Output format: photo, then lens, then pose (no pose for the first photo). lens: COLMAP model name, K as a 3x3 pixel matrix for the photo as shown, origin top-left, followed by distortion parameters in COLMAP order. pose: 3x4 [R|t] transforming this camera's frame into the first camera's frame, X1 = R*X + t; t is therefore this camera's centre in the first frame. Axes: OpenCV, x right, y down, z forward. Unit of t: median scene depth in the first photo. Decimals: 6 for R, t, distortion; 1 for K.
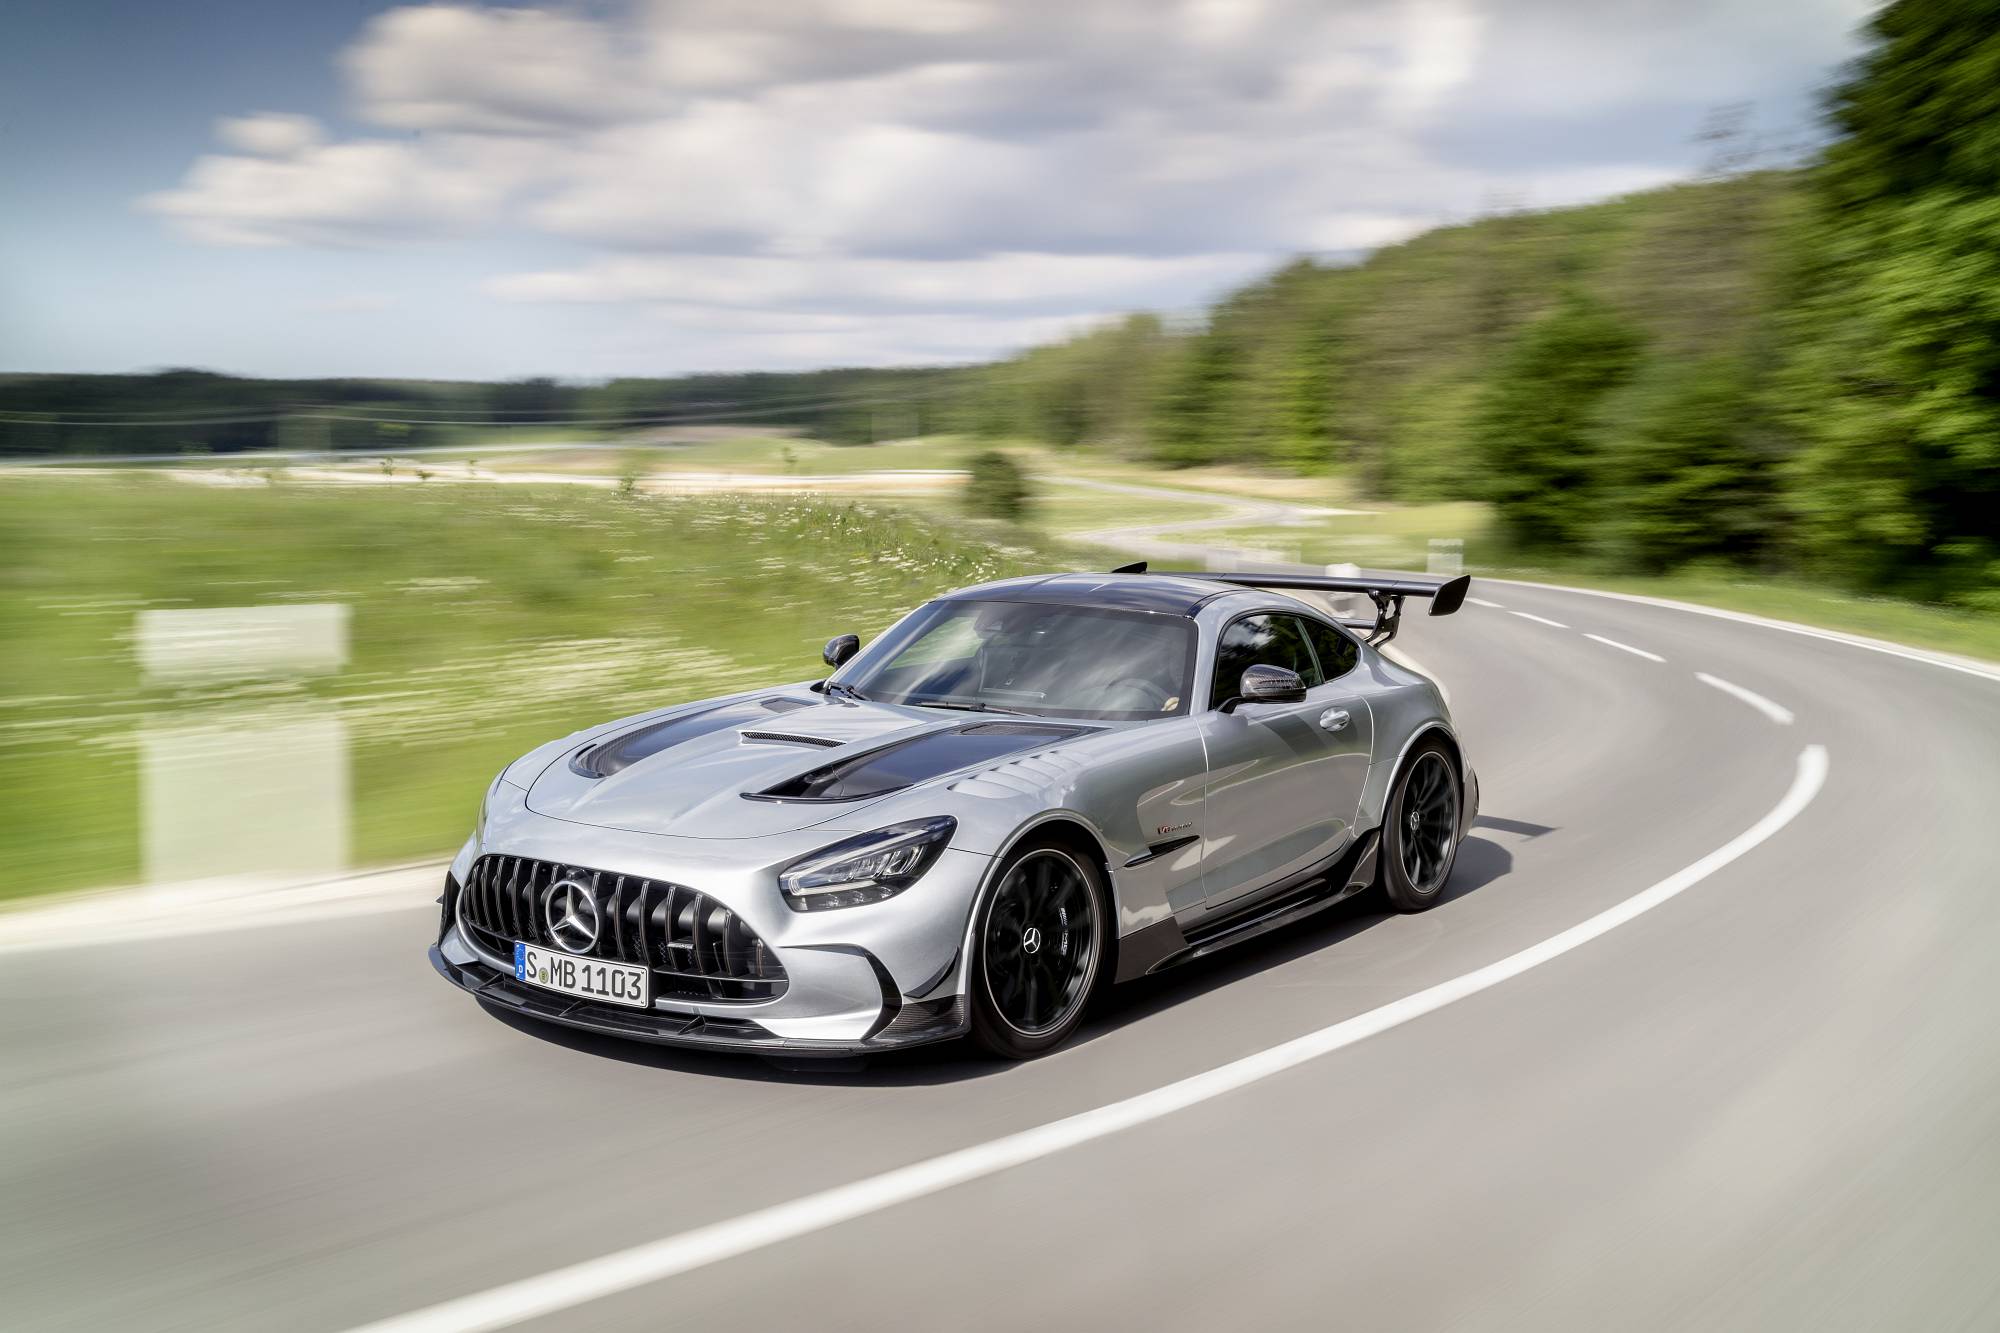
lens RADIAL K [[2003.9, 0, 1010.3], [0, 2003.9, 674.8], [0, 0, 1]] dist [0.063400, 0.000000]
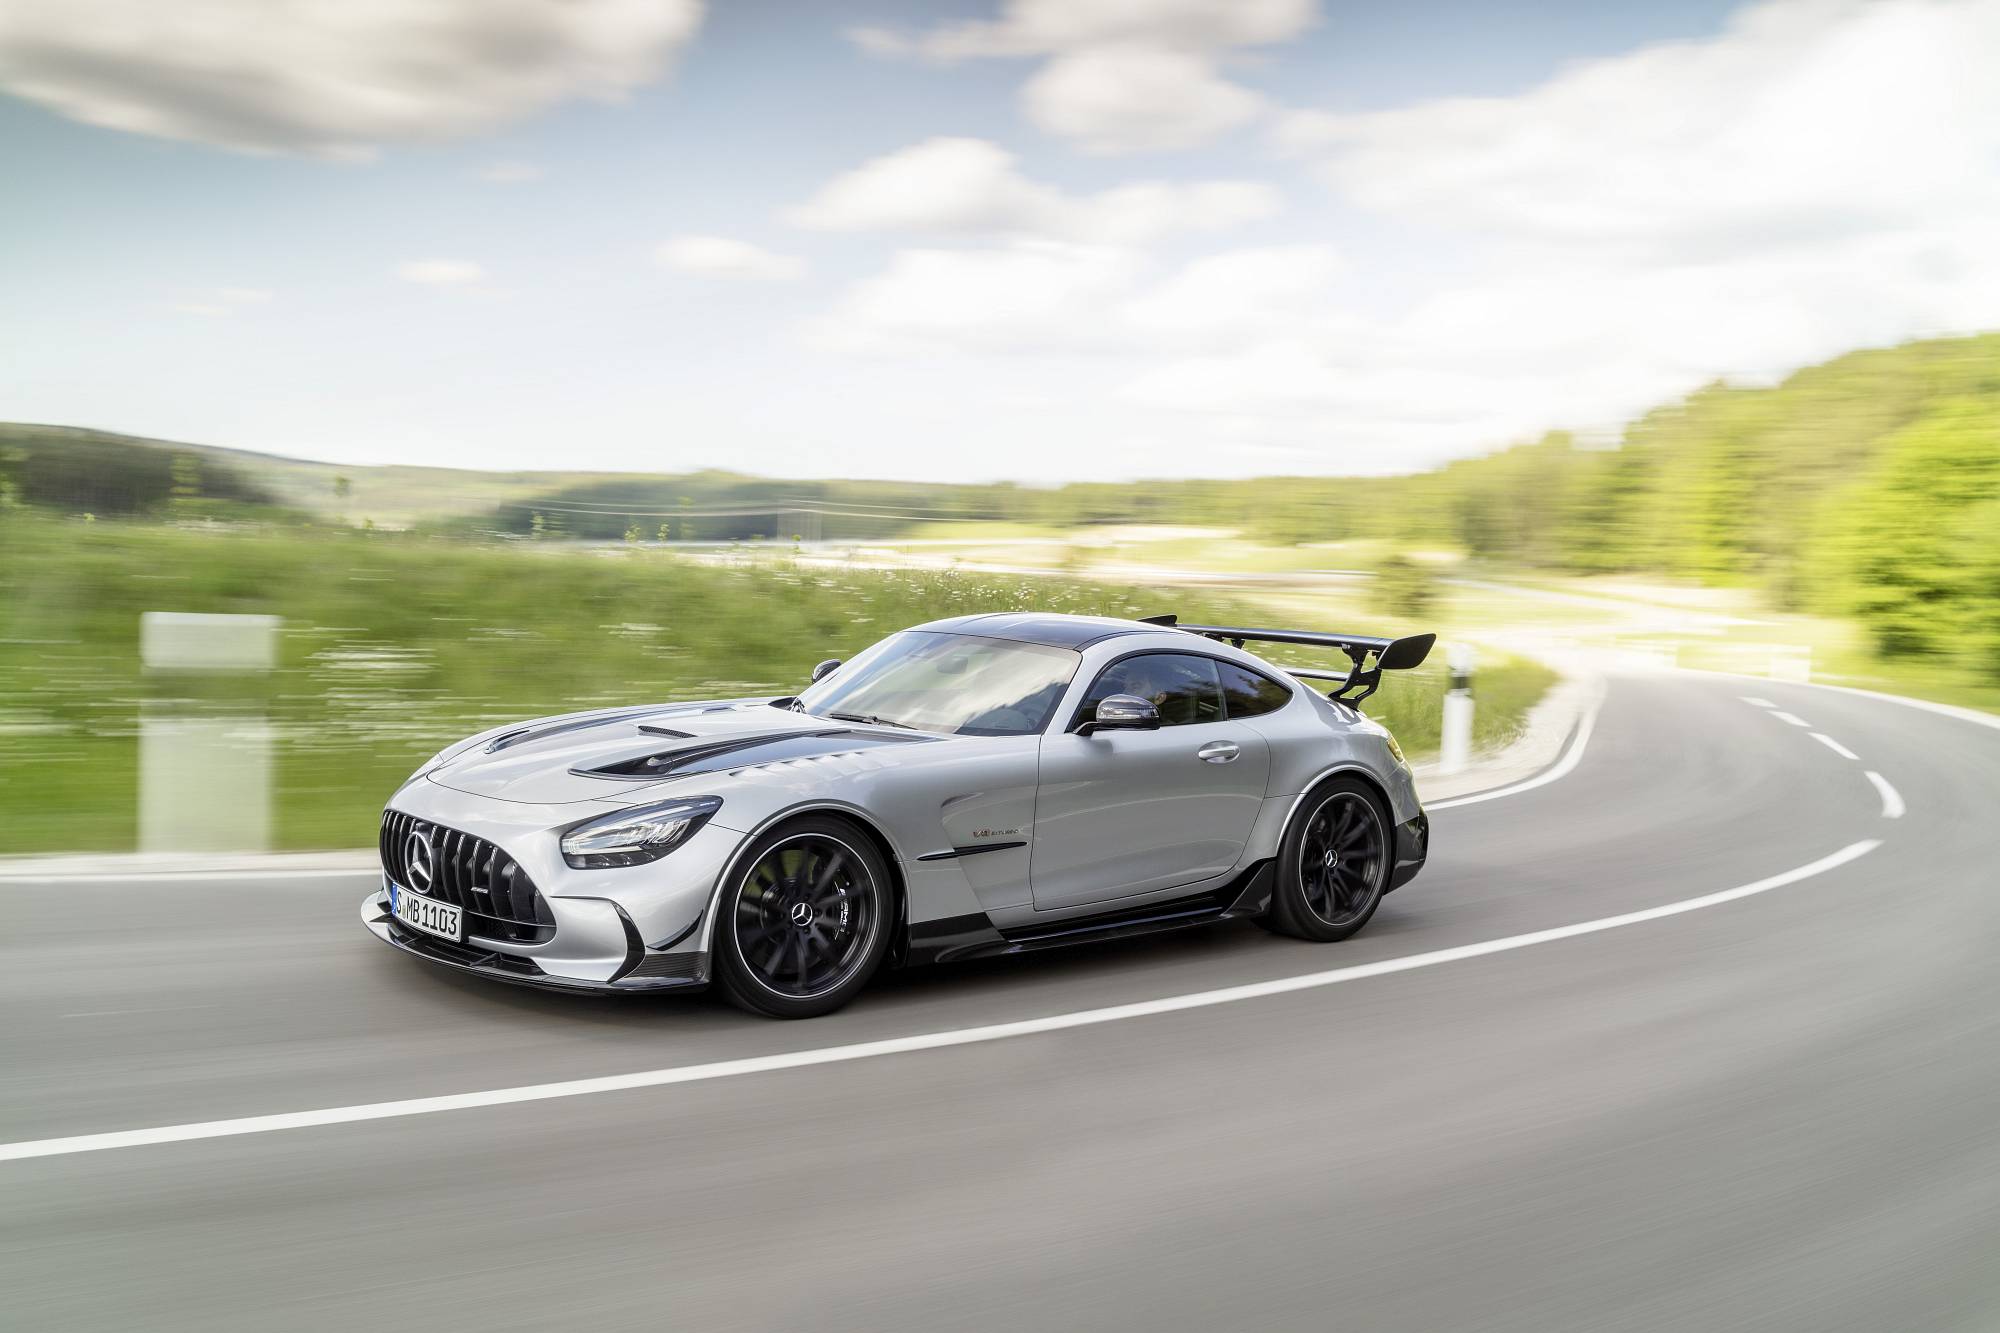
lens RADIAL K [[1829.2, 0, 985.2], [0, 1829.2, 646.8], [0, 0, 1]] dist [0.020687, 0.000000]
pose [[0.968540, 0.039881, -0.245642, 0.353356], [-0.054433, 0.997124, -0.052734, 0.030913], [0.242832, 0.064446, 0.967925, 0.022354]]
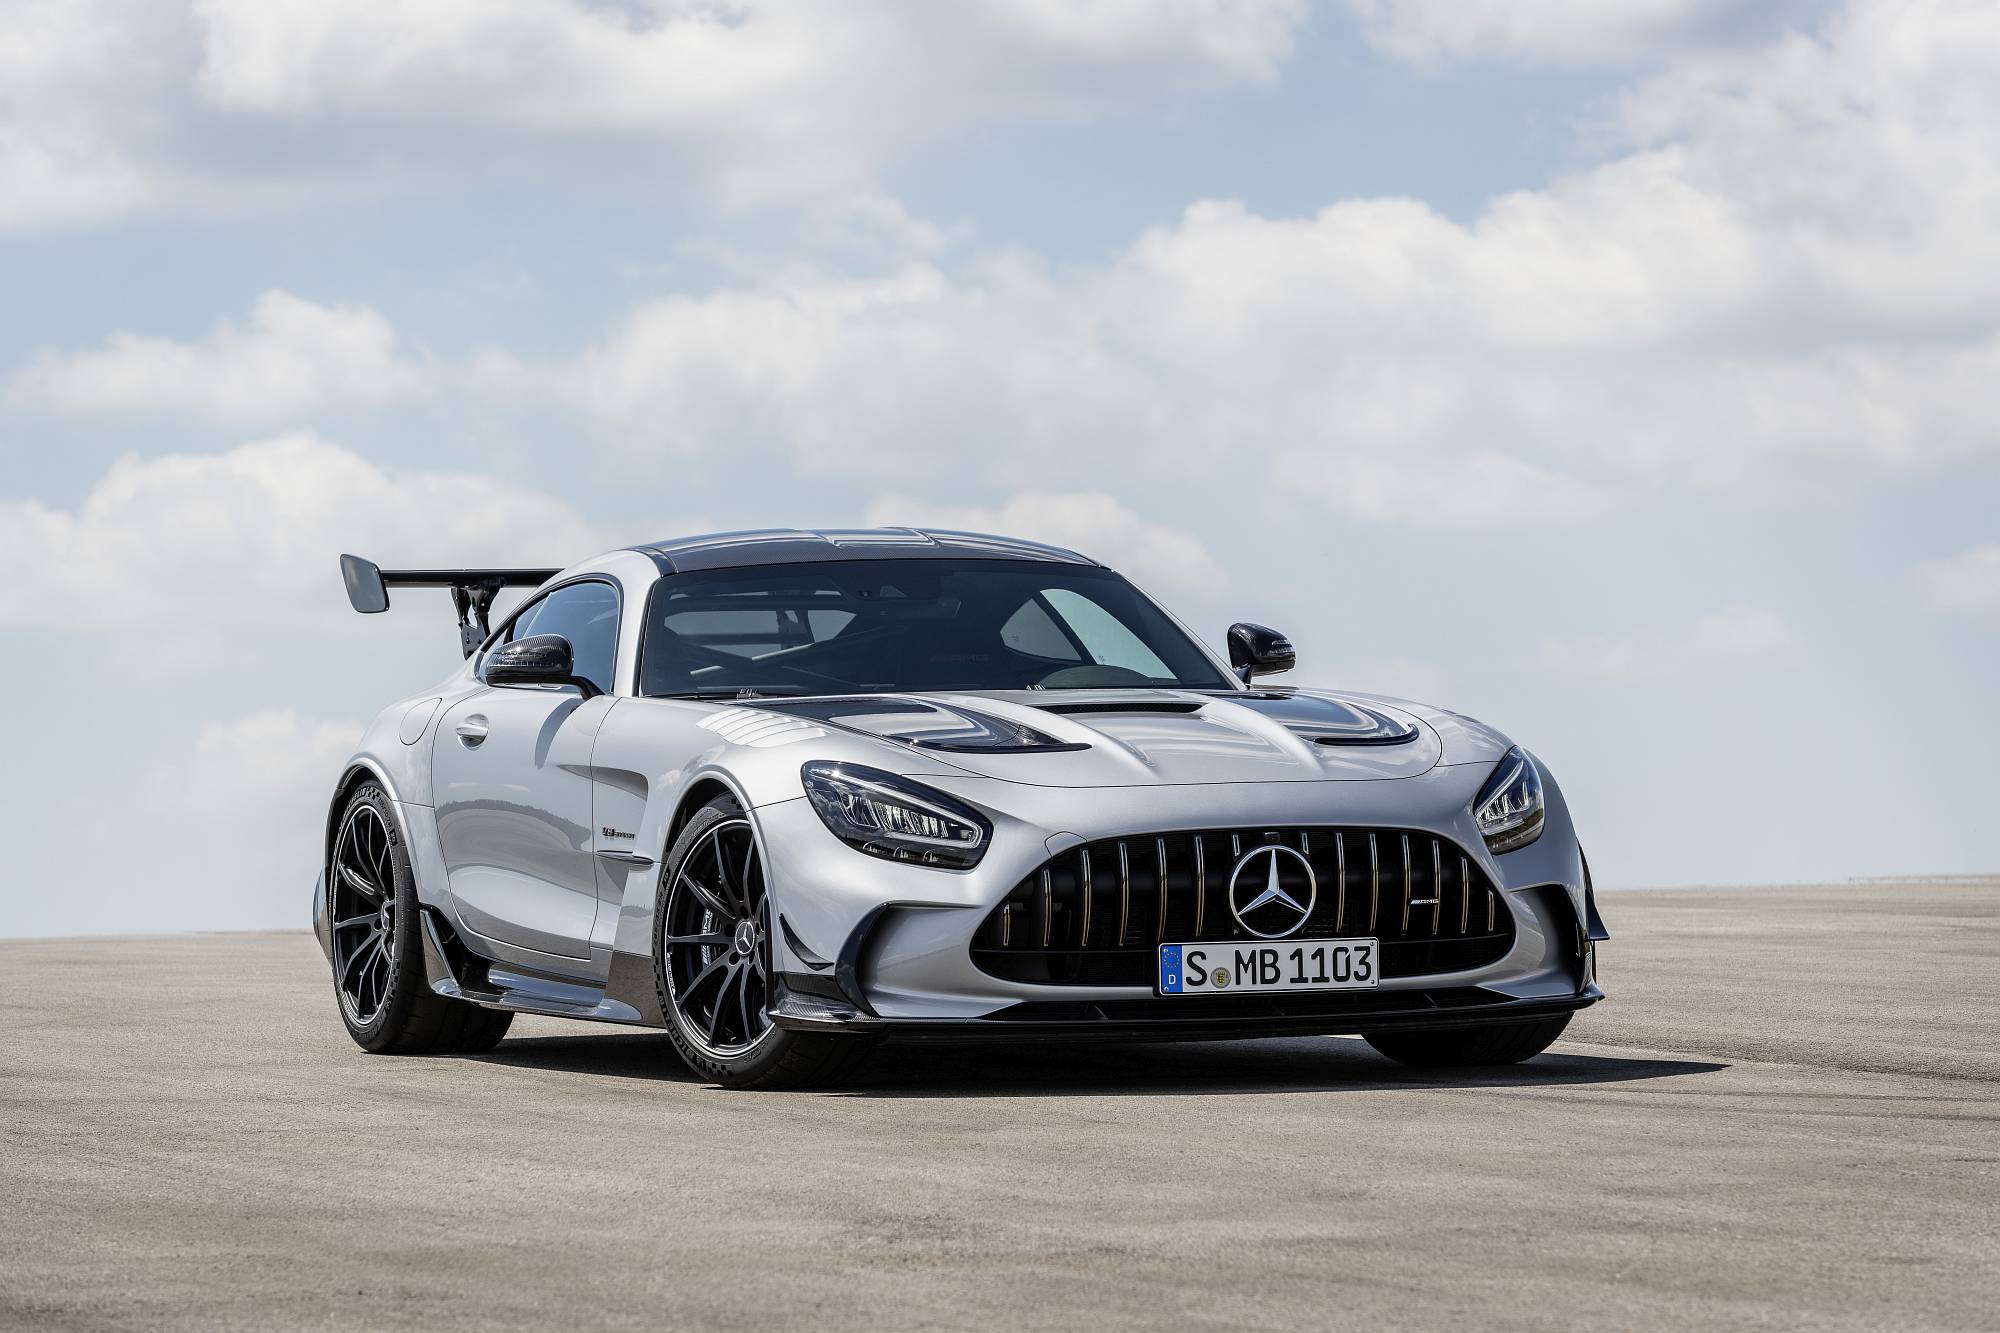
lens RADIAL K [[8856.7, 0, 999.7], [0, 8856.7, 668.0], [0, 0, 1]] dist [-0.100168, 0.000000]
pose [[0.565735, -0.028231, 0.824104, -3.017922], [0.108666, 0.993250, -0.040572, 0.156249], [-0.817396, 0.112505, 0.564984, -0.851549]]
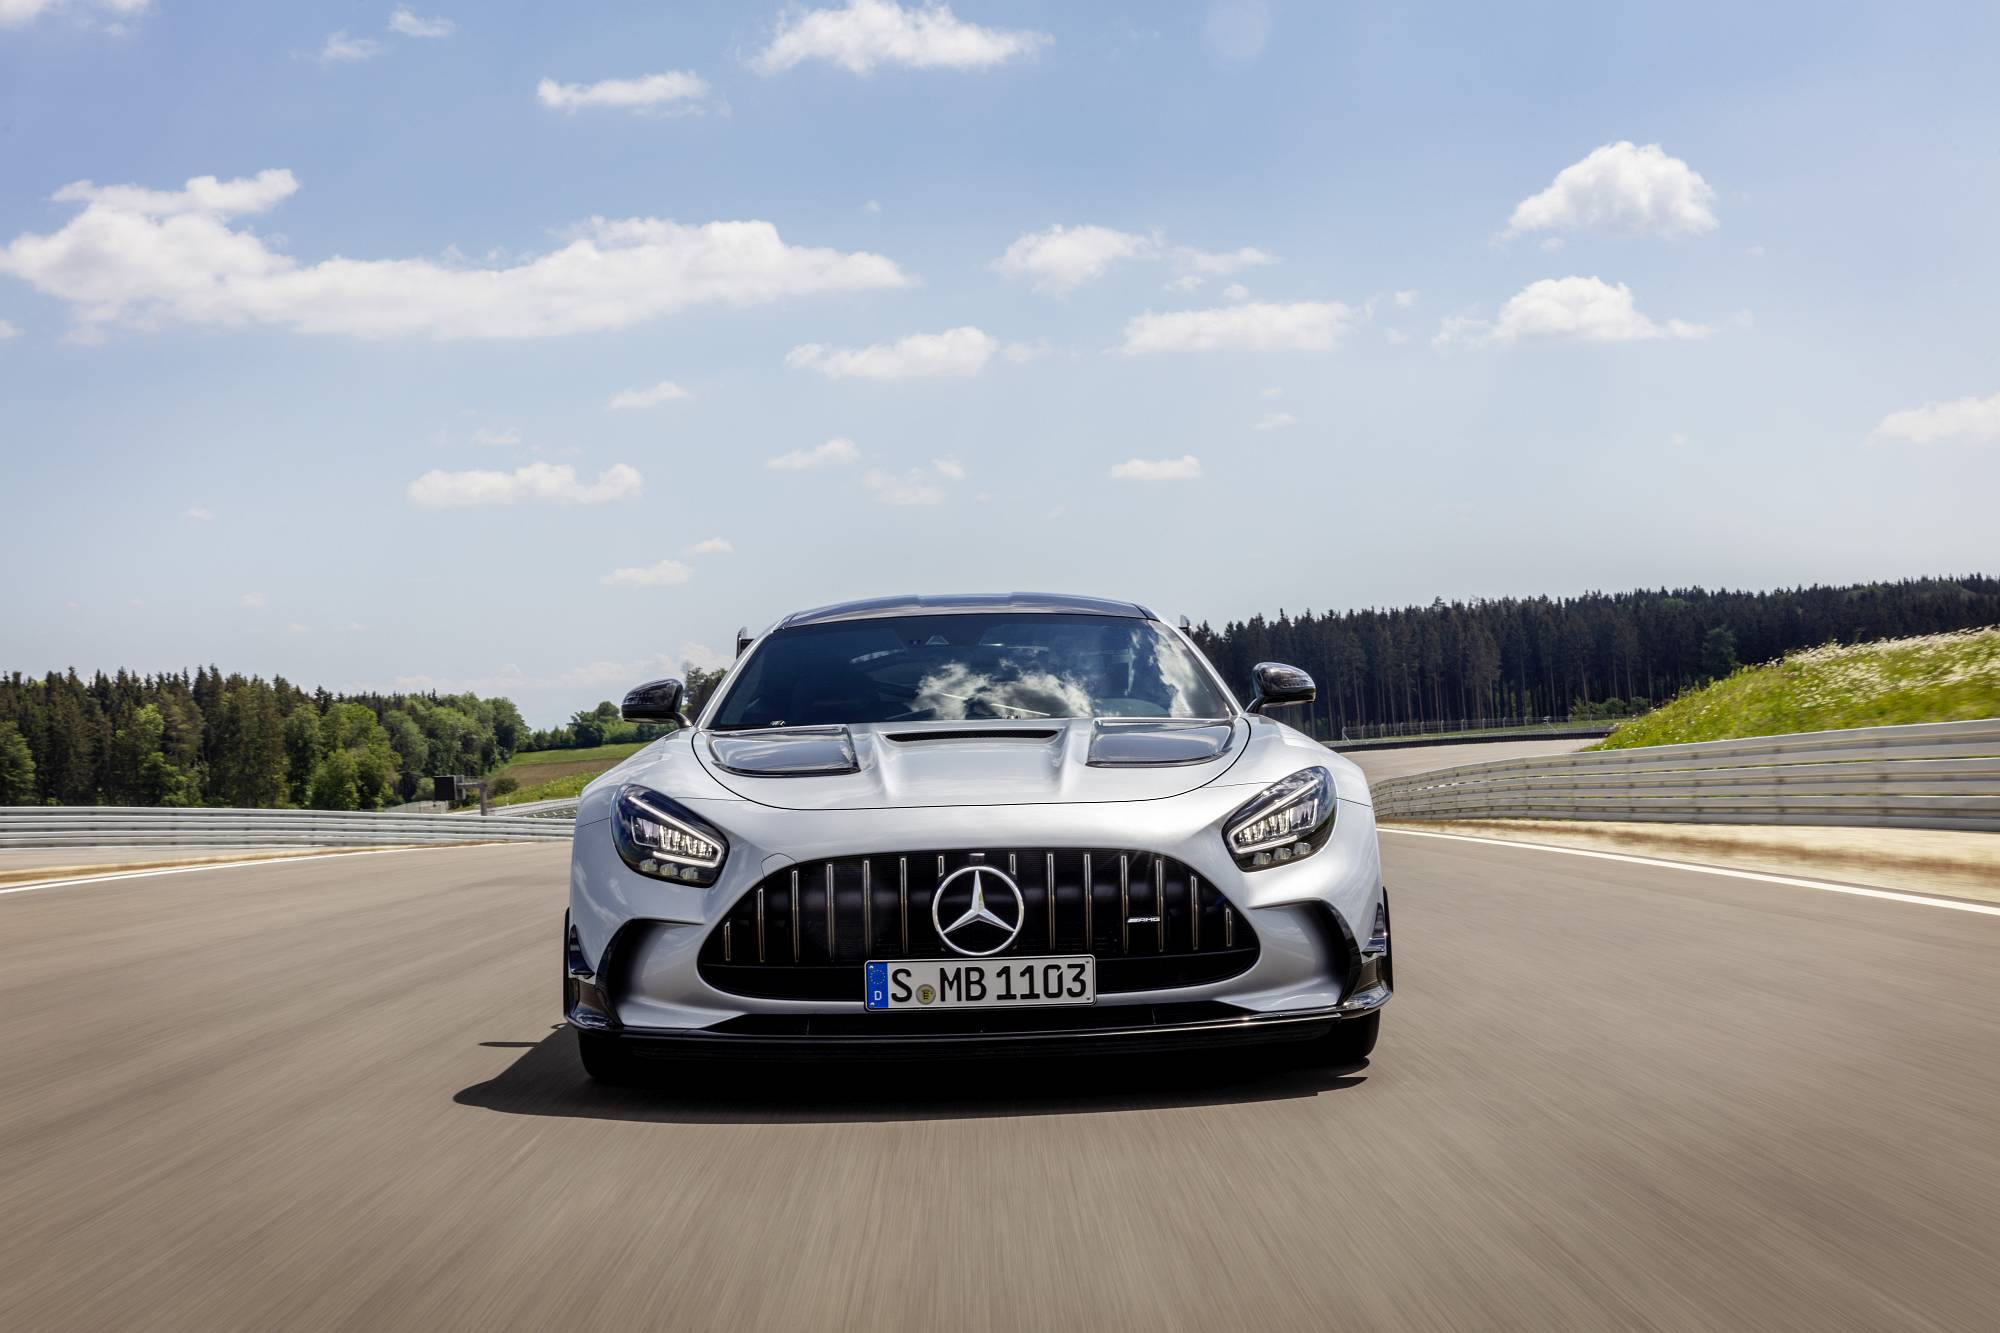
lens RADIAL K [[3256.2, 0, 1001.7], [0, 3256.2, 664.8], [0, 0, 1]] dist [-0.041077, 0.000000]
pose [[0.811720, -0.022859, 0.583600, -0.940263], [0.097977, 0.990403, -0.097481, 0.145213], [-0.575771, 0.136306, 0.806169, -0.080601]]
